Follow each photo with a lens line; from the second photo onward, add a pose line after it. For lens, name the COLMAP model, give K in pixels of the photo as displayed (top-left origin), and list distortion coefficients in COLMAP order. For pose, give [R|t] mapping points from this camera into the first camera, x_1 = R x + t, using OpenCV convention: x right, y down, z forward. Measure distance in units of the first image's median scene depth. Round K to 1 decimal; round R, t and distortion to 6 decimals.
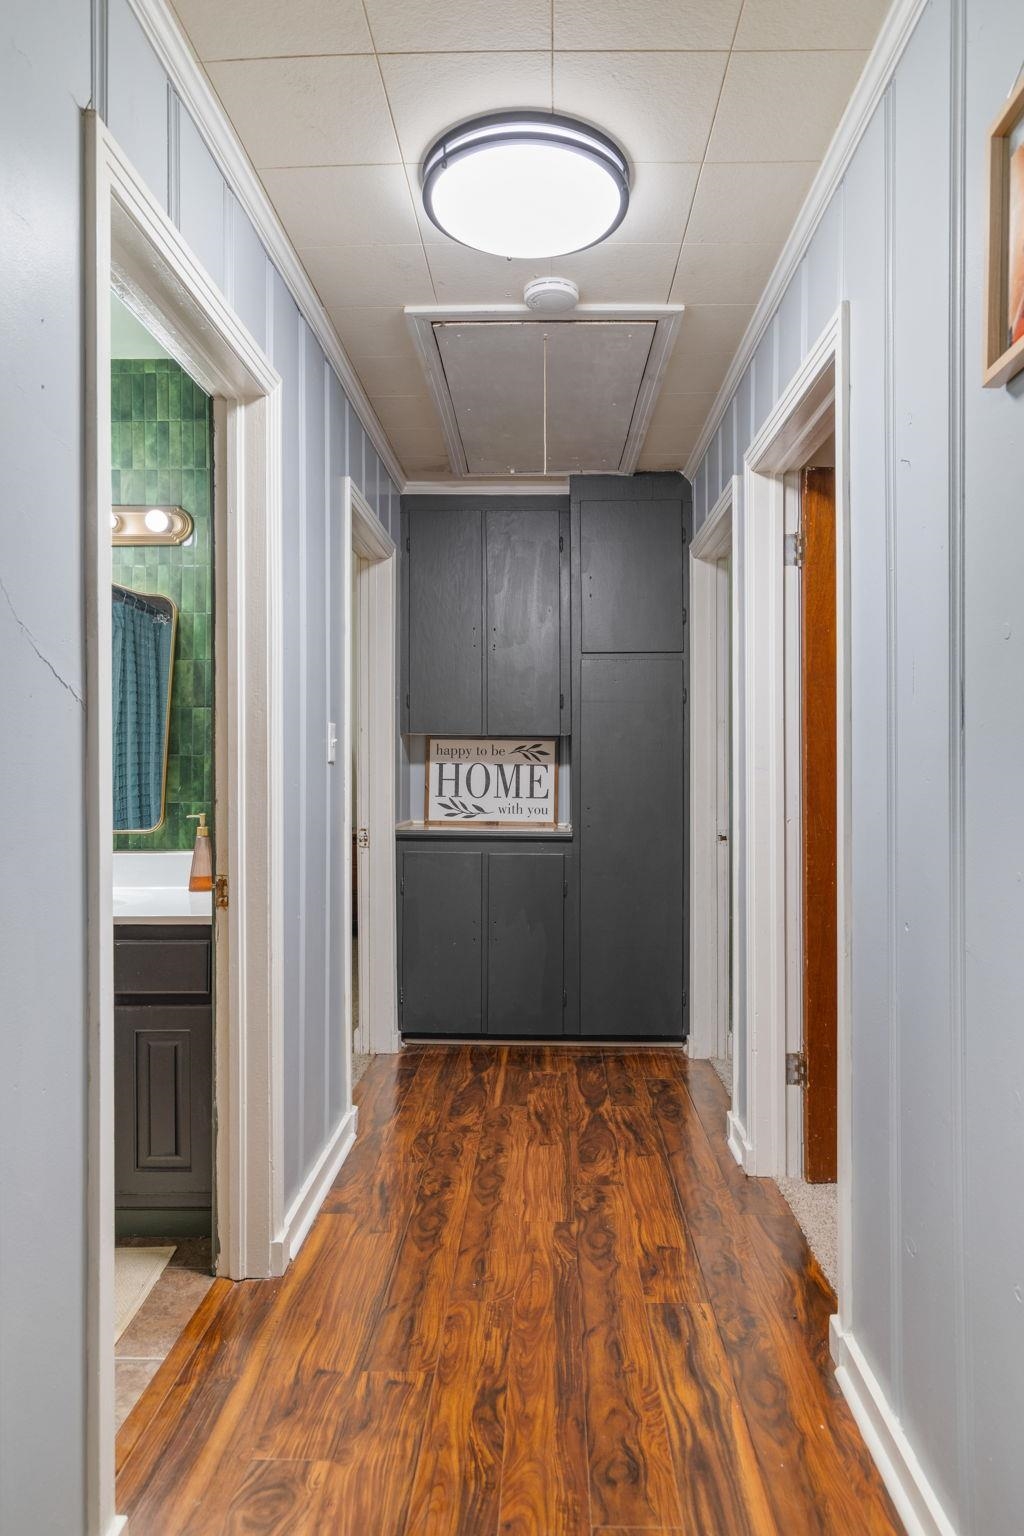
lens RADIAL K [[850.2, 0, 508.0], [0, 850.2, 767.9], [0, 0, 1]] dist [-0.014644, 0.000113]
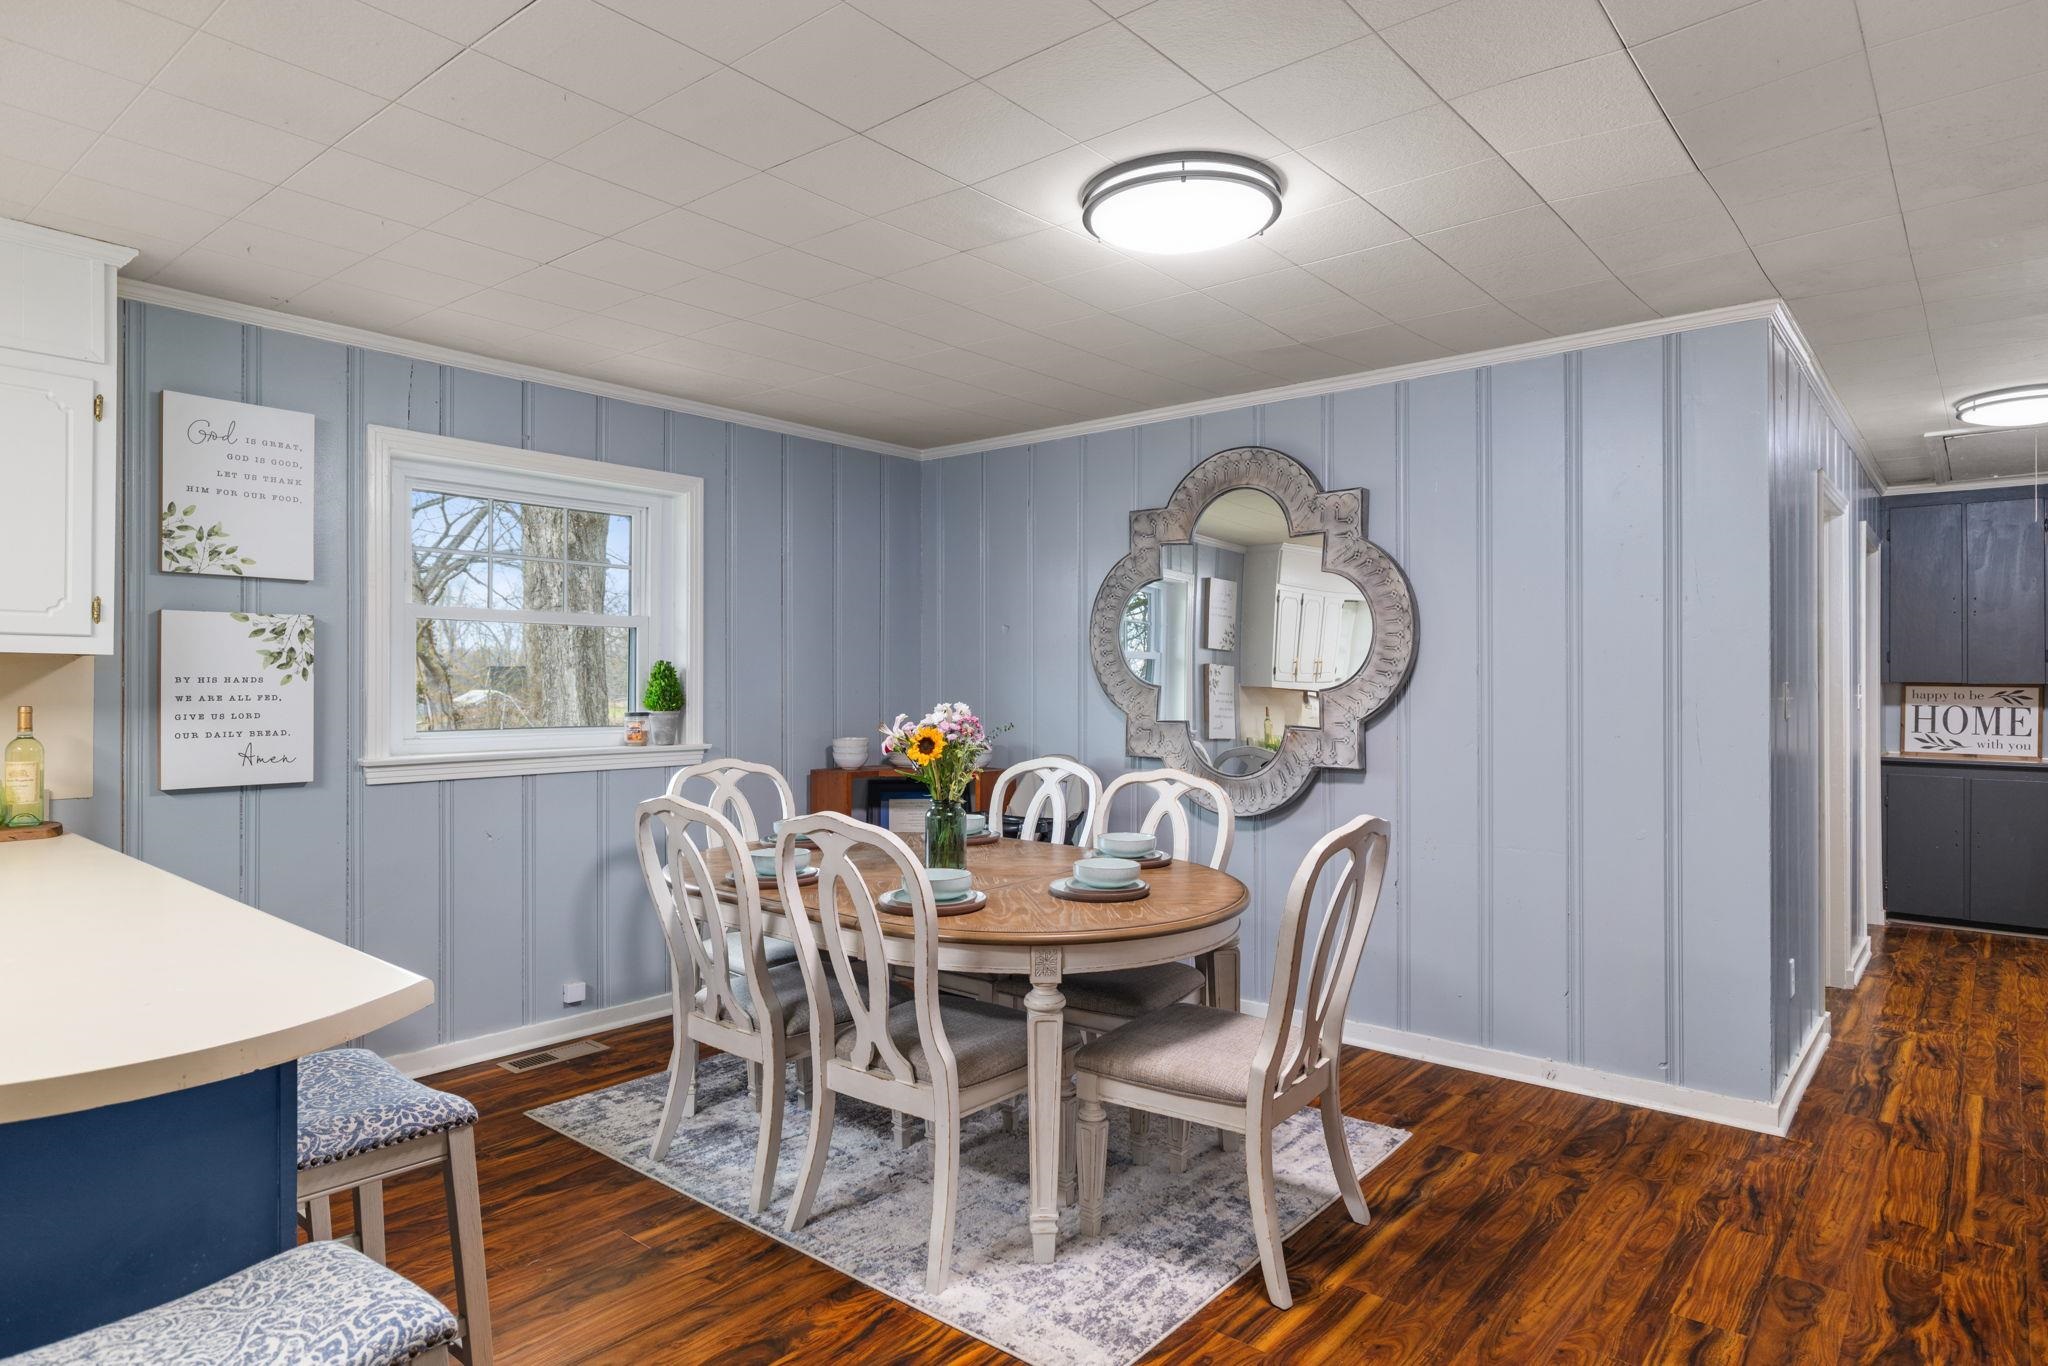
lens RADIAL K [[1133.7, 0, 1017.3], [0, 1133.7, 674.2], [0, 0, 1]] dist [-0.014644, 0.000113]
pose [[0.784910, -0.000400, -0.619610, -0.090727], [-0.004395, 0.999971, -0.006212, -0.033322], [0.619595, 0.007599, 0.784885, -1.049747]]
